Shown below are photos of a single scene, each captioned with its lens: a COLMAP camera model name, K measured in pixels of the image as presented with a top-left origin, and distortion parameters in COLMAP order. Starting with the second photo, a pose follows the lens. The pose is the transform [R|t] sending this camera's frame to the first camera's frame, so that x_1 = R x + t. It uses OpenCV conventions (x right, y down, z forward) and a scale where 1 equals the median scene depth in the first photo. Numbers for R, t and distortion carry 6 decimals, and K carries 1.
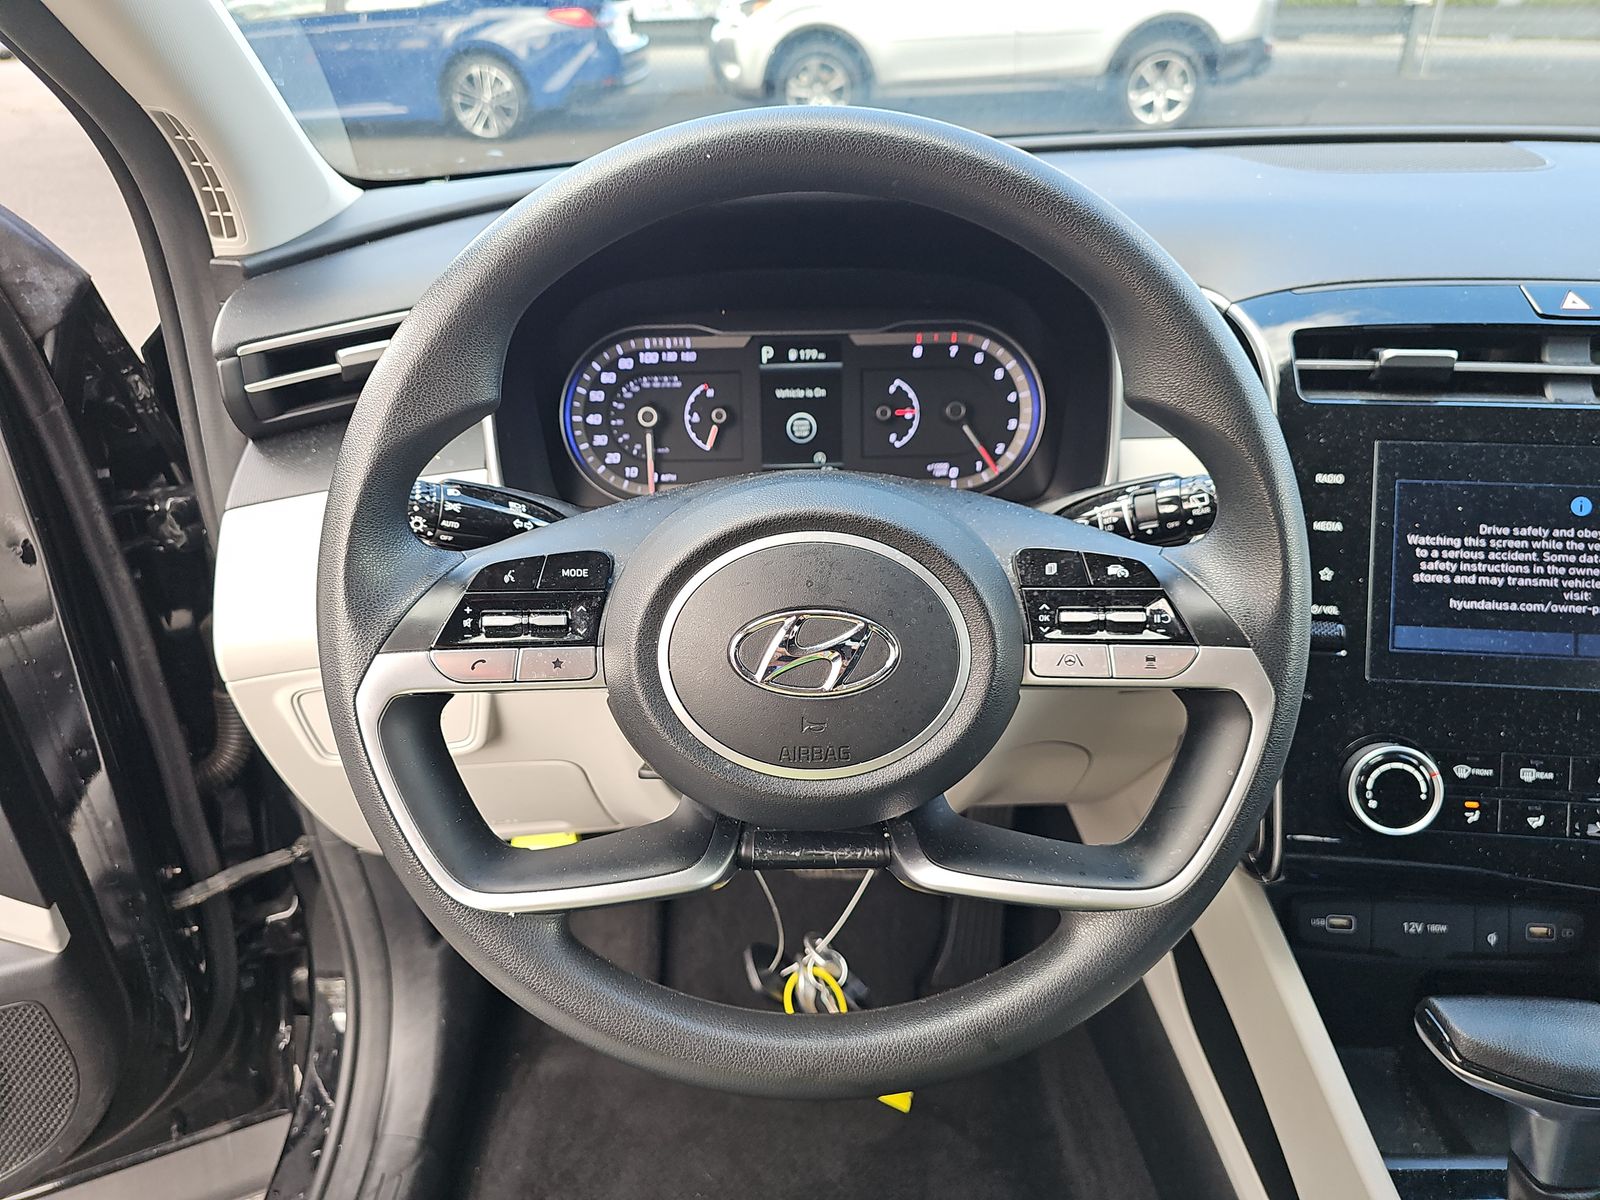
lens RADIAL K [[1063.3, 0, 792.8], [0, 1063.3, 600.6], [0, 0, 1]] dist [0.004907, -0.027169]
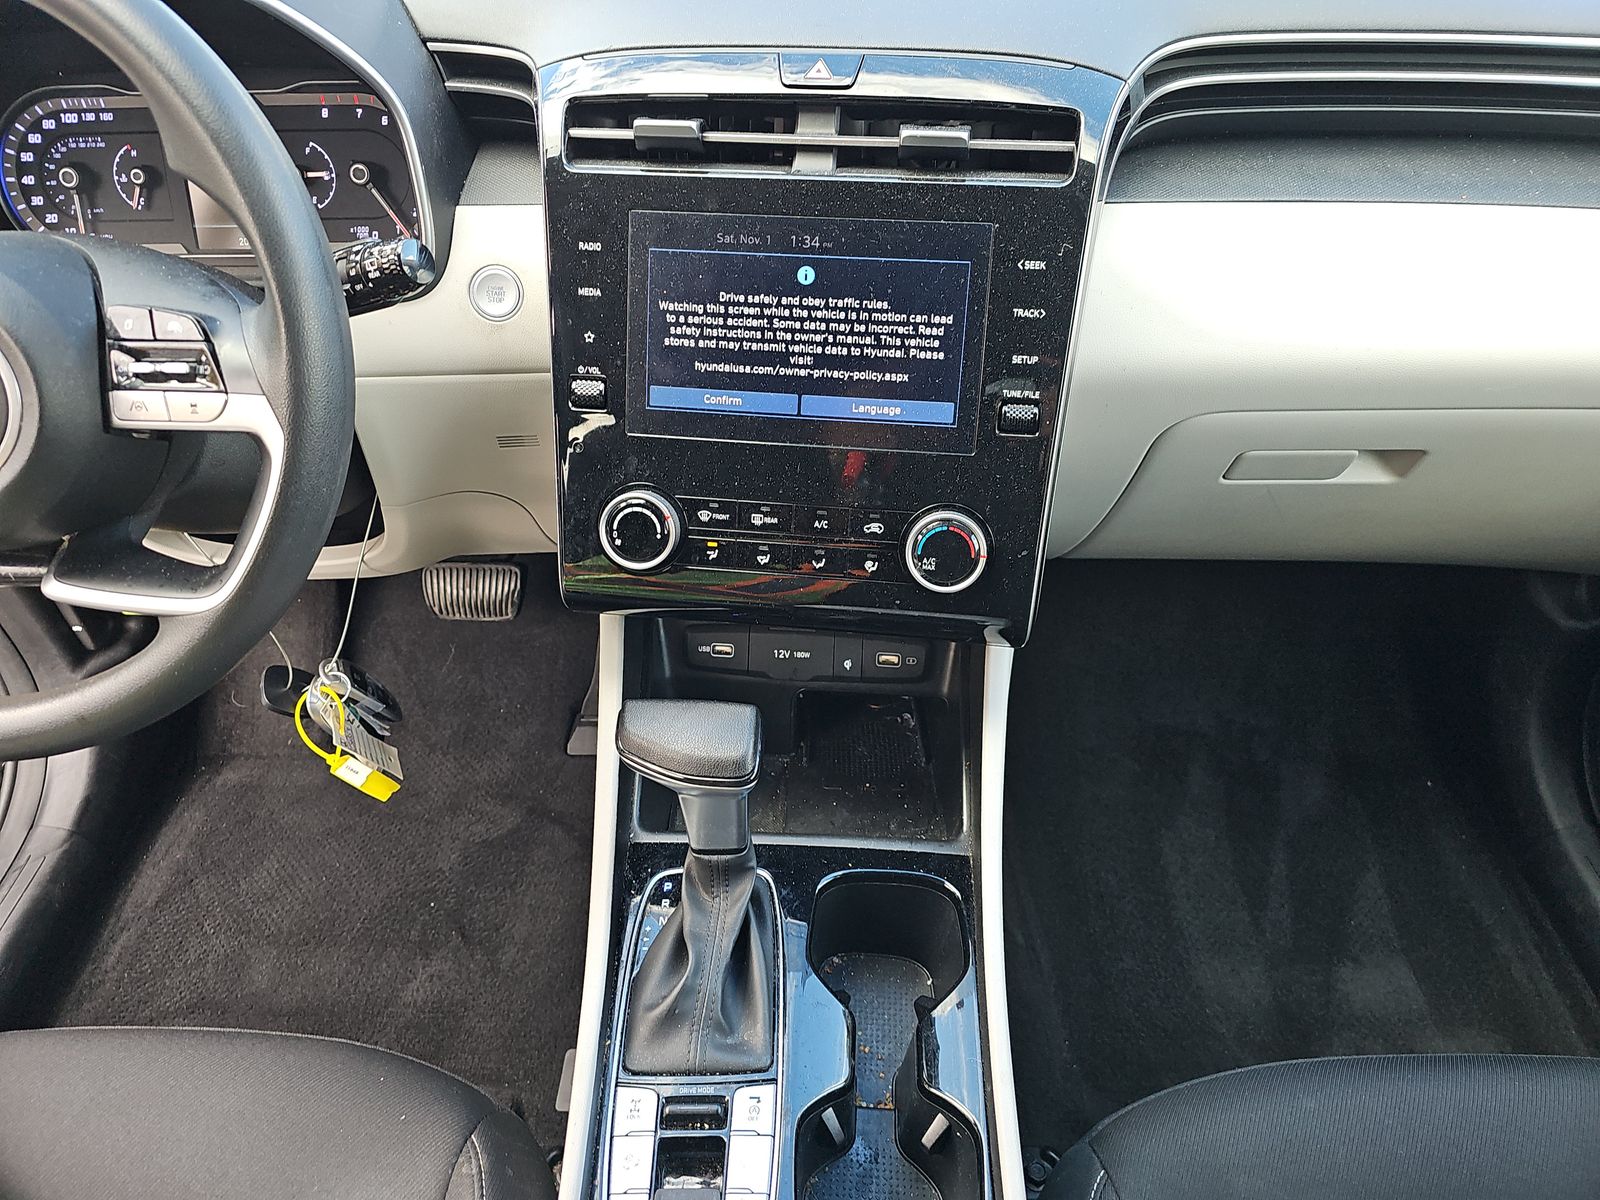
lens RADIAL K [[1063.3, 0, 800.8], [0, 1063.3, 601.2], [0, 0, 1]] dist [0.004907, -0.027169]
pose [[0.999901, 0.010132, 0.009784, 0.723573], [-0.012023, 0.975826, 0.218219, -0.000790], [-0.007337, -0.218315, 0.975851, -0.142600]]
